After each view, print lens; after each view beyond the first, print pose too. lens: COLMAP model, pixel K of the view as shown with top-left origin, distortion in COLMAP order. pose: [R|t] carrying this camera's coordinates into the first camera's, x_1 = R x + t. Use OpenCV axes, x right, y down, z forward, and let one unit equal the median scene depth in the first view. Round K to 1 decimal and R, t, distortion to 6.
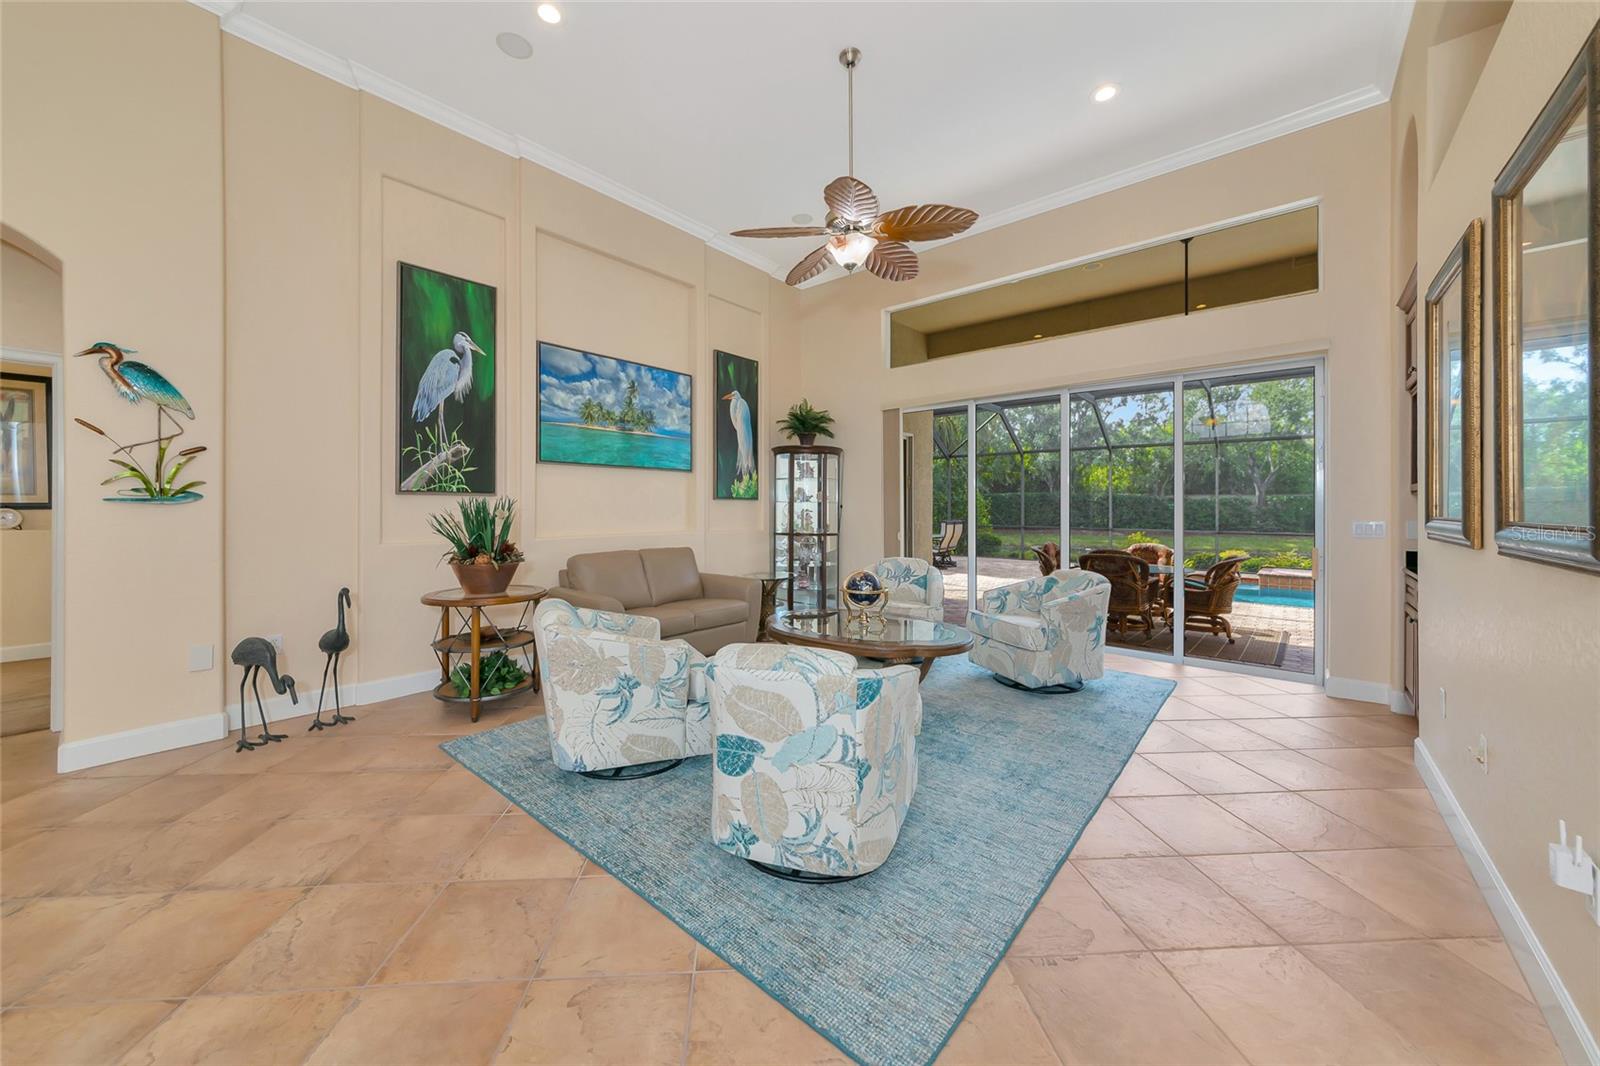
lens RADIAL K [[569.3, 0, 799.7], [0, 569.3, 508.1], [0, 0, 1]] dist [-0.000731, -0.000054]
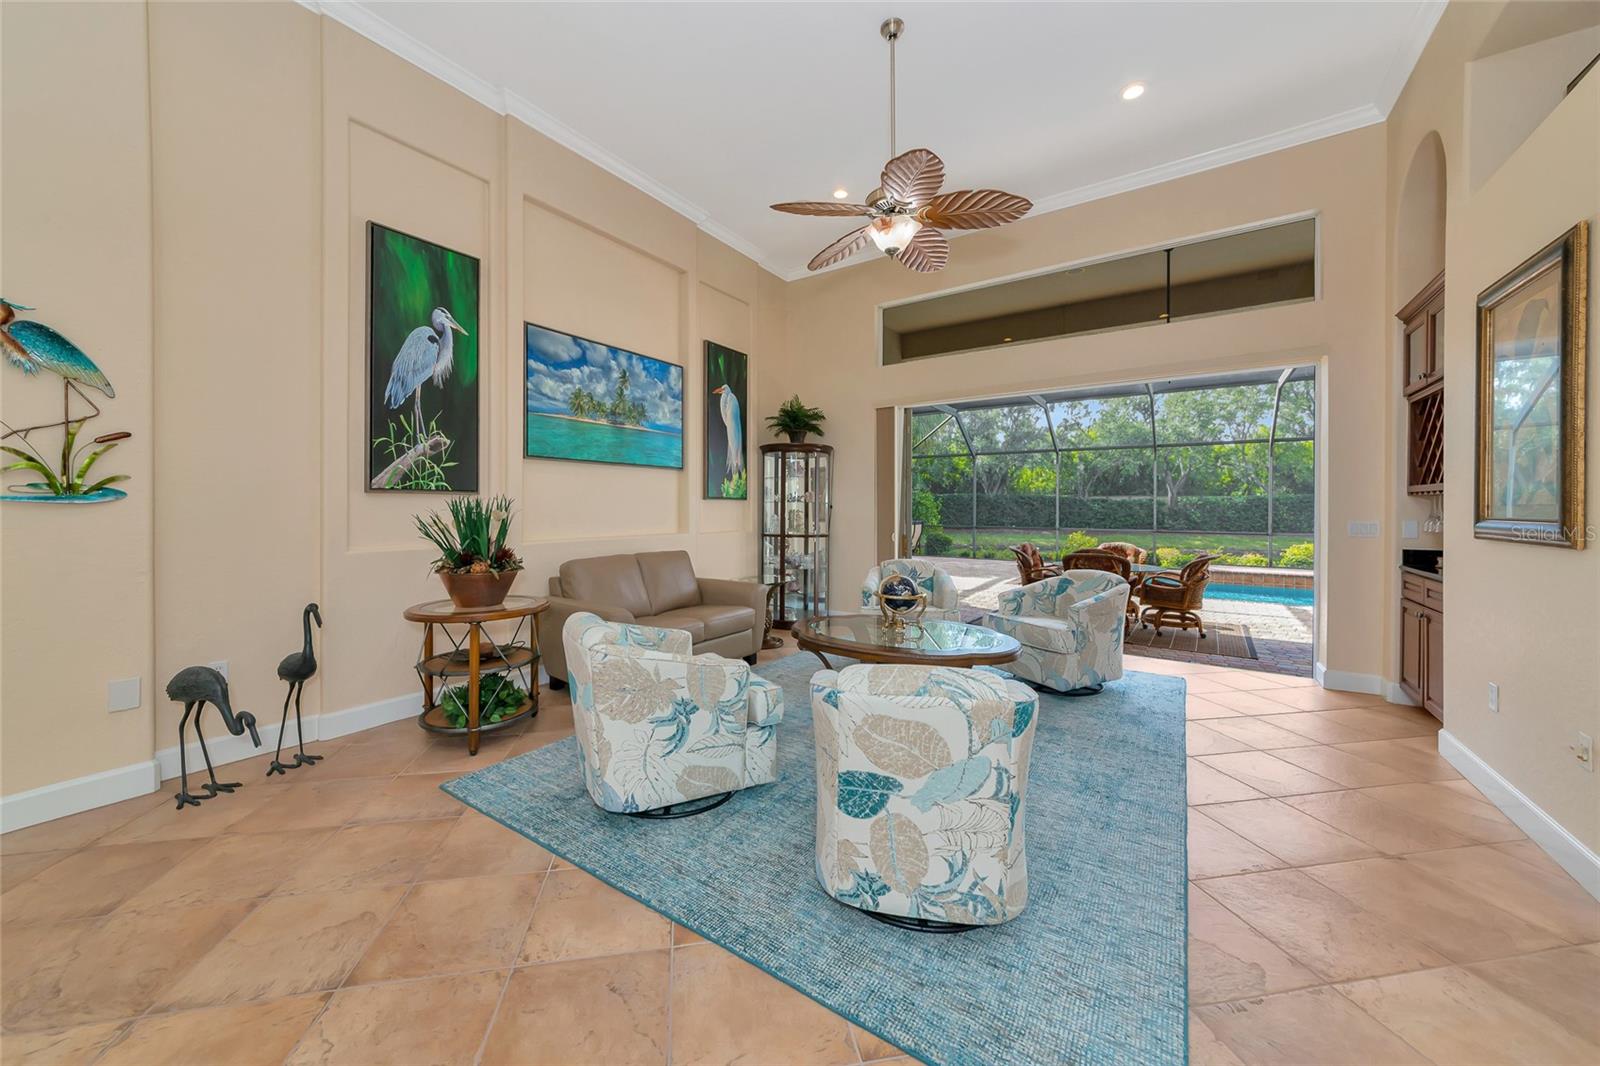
lens RADIAL K [[567.8, 0, 801.0], [0, 567.8, 510.9], [0, 0, 1]] dist [-0.005879, 0.002870]
pose [[0.993816, -0.000307, 0.111037, -0.168051], [-0.000175, 0.999991, 0.004329, -0.000231], [-0.111038, -0.004322, 0.993807, 0.086064]]
